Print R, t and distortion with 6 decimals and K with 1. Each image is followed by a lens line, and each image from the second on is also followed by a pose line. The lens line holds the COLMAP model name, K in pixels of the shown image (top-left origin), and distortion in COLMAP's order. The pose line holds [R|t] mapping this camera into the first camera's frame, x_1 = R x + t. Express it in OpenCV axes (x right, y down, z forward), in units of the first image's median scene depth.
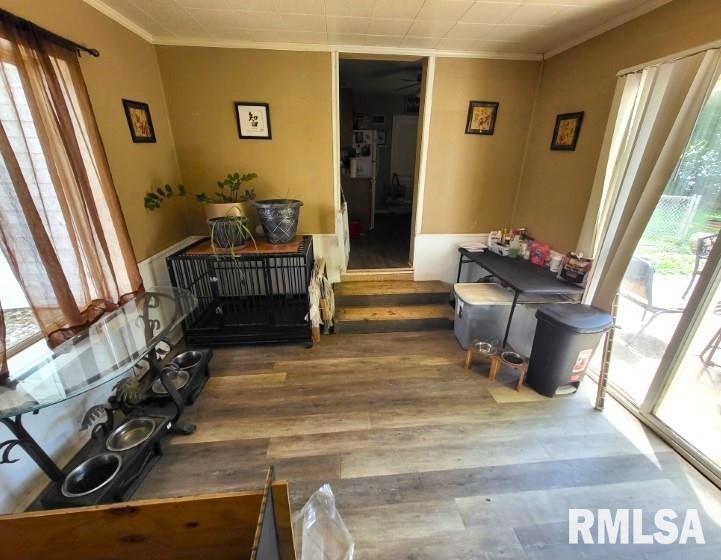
lens RADIAL K [[292.8, 0, 361.5], [0, 292.8, 275.9], [0, 0, 1]] dist [0.001983, -0.000976]
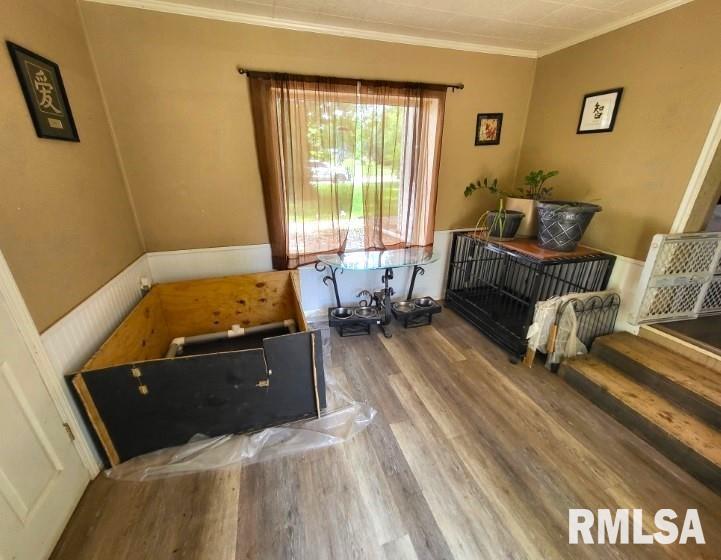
lens RADIAL K [[292.8, 0, 361.5], [0, 292.8, 275.9], [0, 0, 1]] dist [0.001983, -0.000976]
pose [[0.219844, 0.350623, -0.910347, 0.509561], [-0.355675, 0.897752, 0.259878, -0.075626], [0.908385, 0.266655, 0.322074, 0.236197]]
